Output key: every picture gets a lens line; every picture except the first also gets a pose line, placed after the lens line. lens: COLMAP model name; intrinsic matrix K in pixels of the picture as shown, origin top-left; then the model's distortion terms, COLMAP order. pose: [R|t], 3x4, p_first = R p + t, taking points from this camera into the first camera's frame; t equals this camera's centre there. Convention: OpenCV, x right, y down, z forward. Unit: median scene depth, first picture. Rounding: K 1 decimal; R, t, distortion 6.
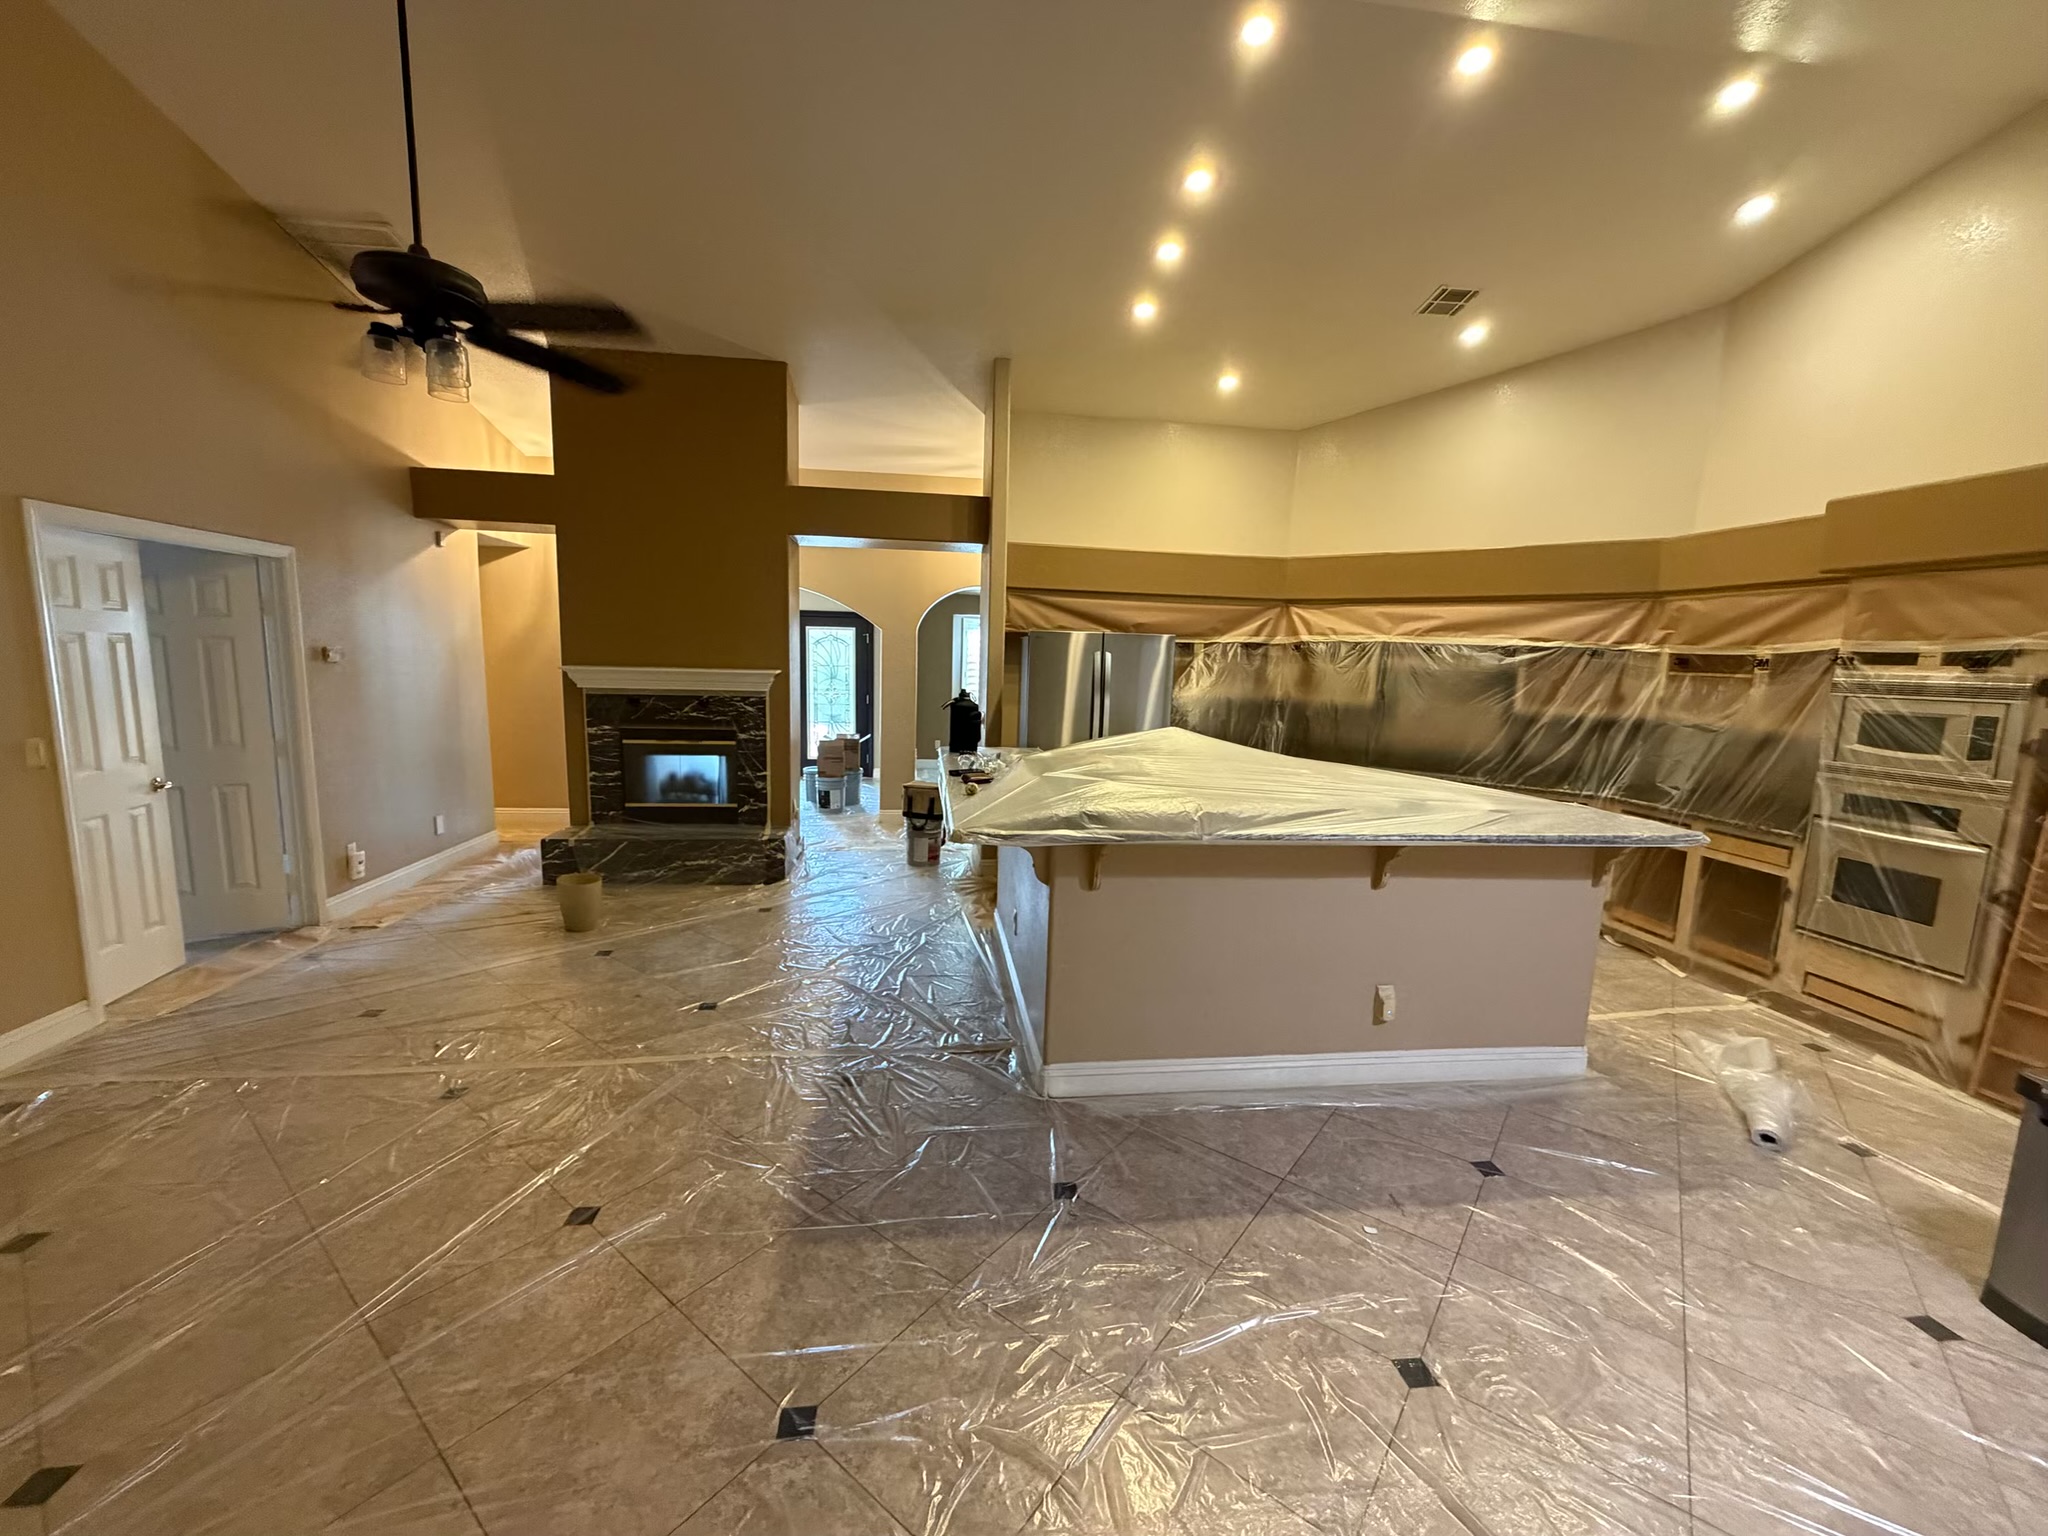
lens RADIAL K [[816.8, 0, 1022.9], [0, 816.8, 769.6], [0, 0, 1]] dist [0.000316, 0.000031]
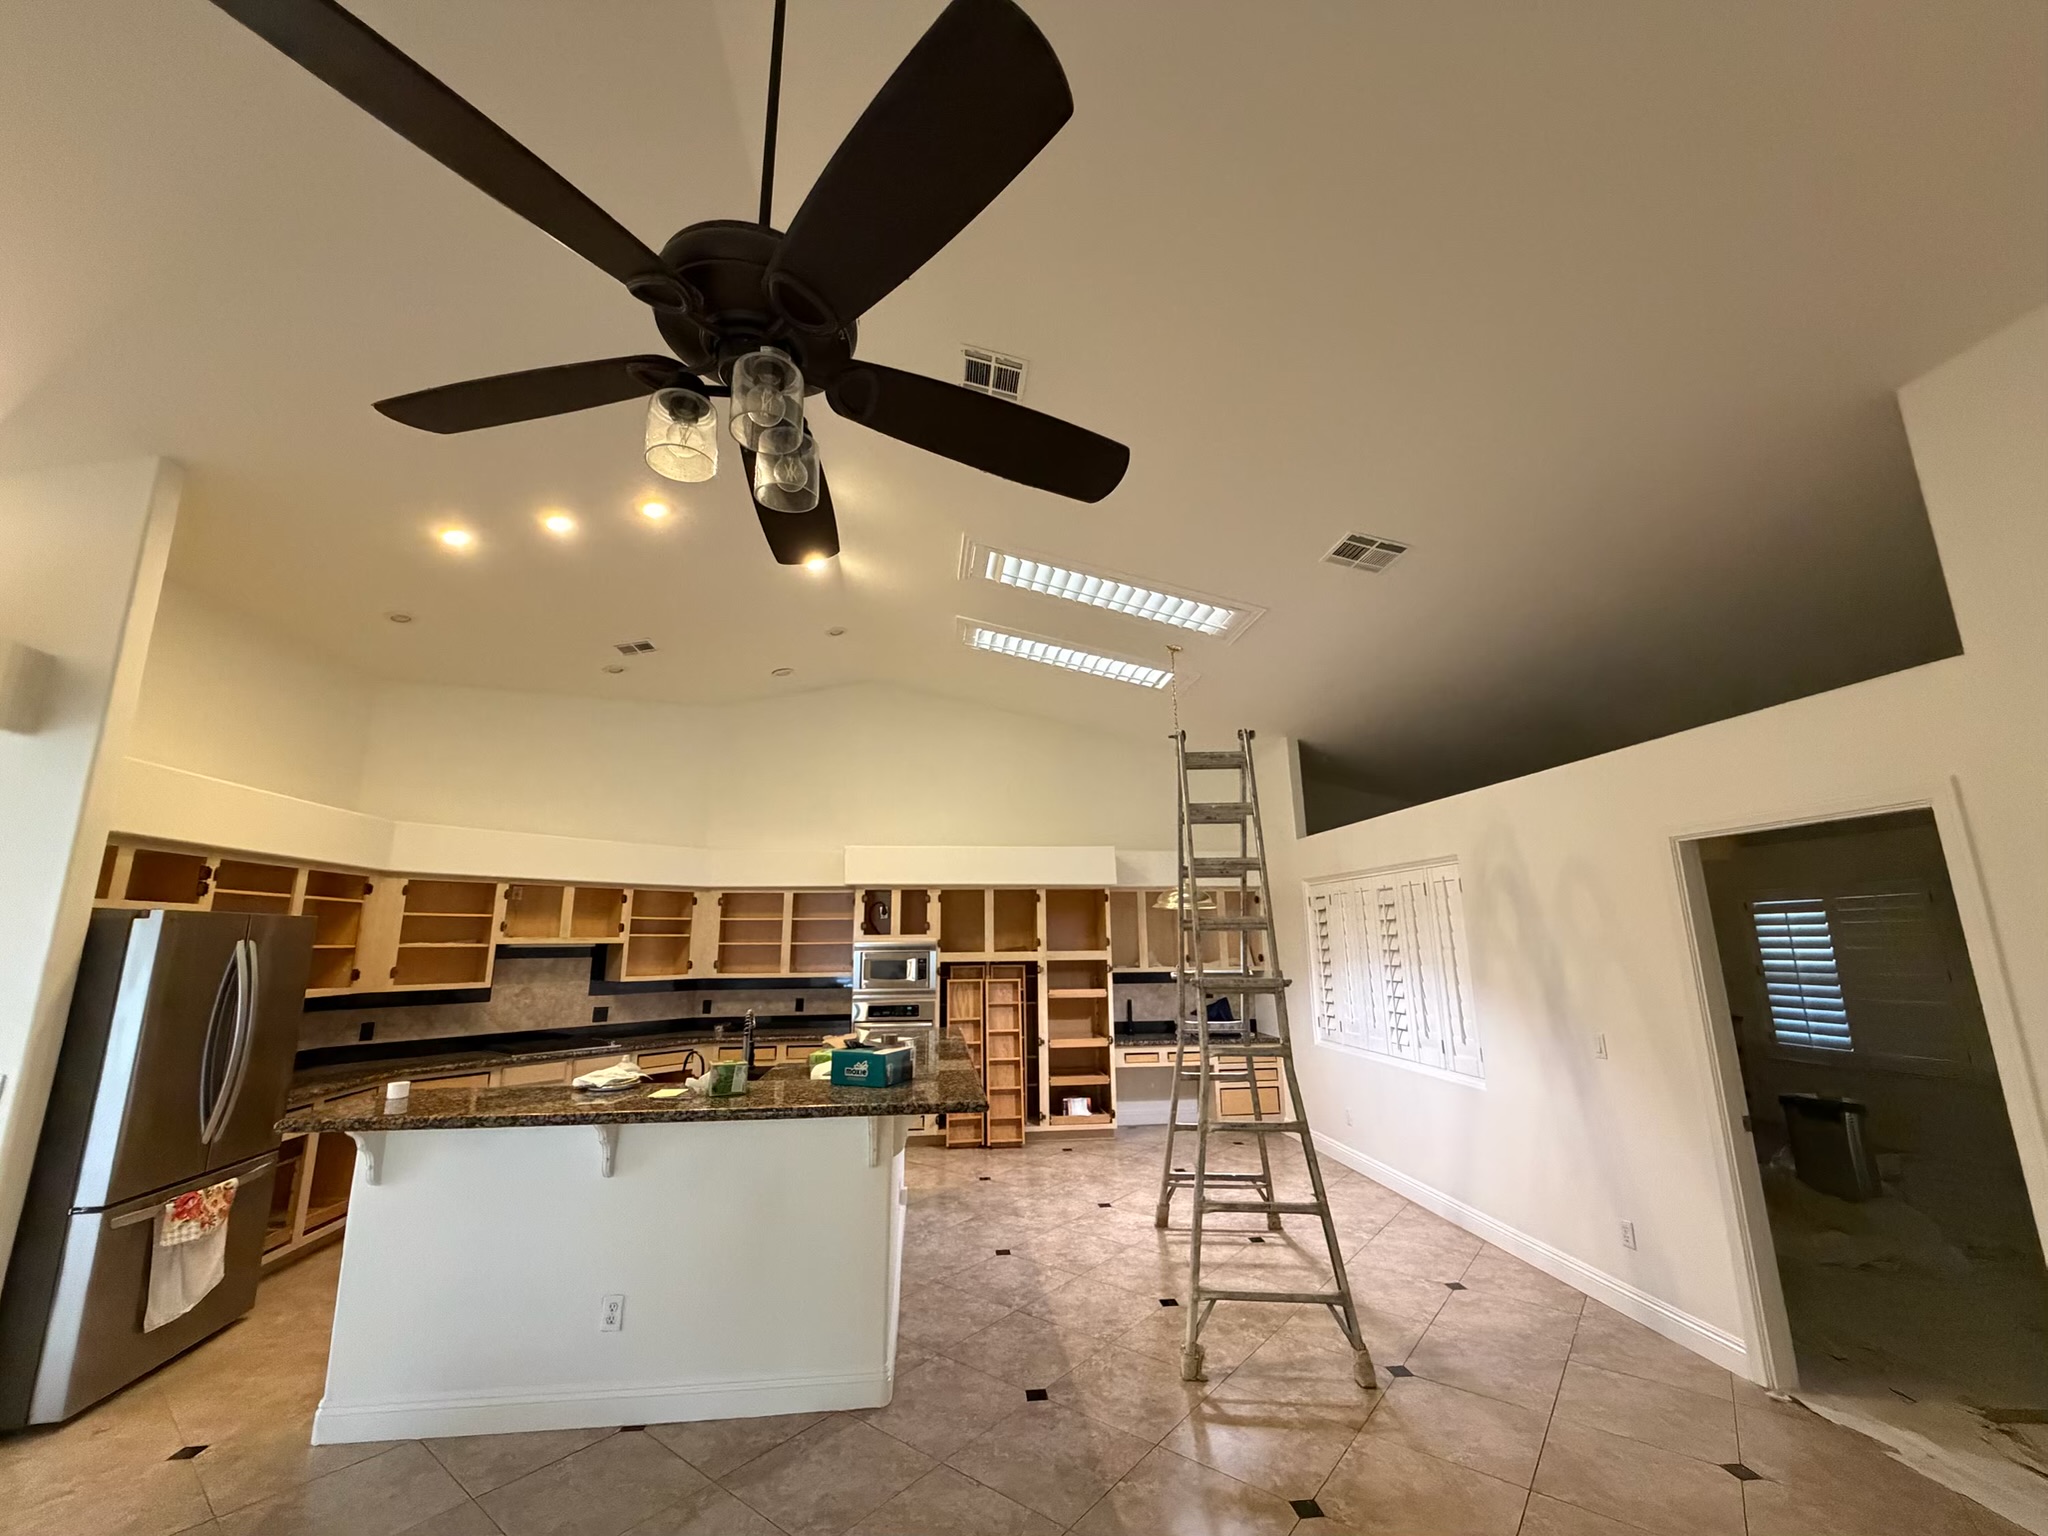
lens RADIAL K [[816.8, 0, 1022.8], [0, 816.8, 770.3], [0, 0, 1]] dist [0.000316, 0.000031]
pose [[-0.005368, 0.180121, 0.983630, -1.014574], [0.145897, 0.973260, -0.177426, -0.128260], [-0.989285, 0.142556, -0.031504, 0.736793]]
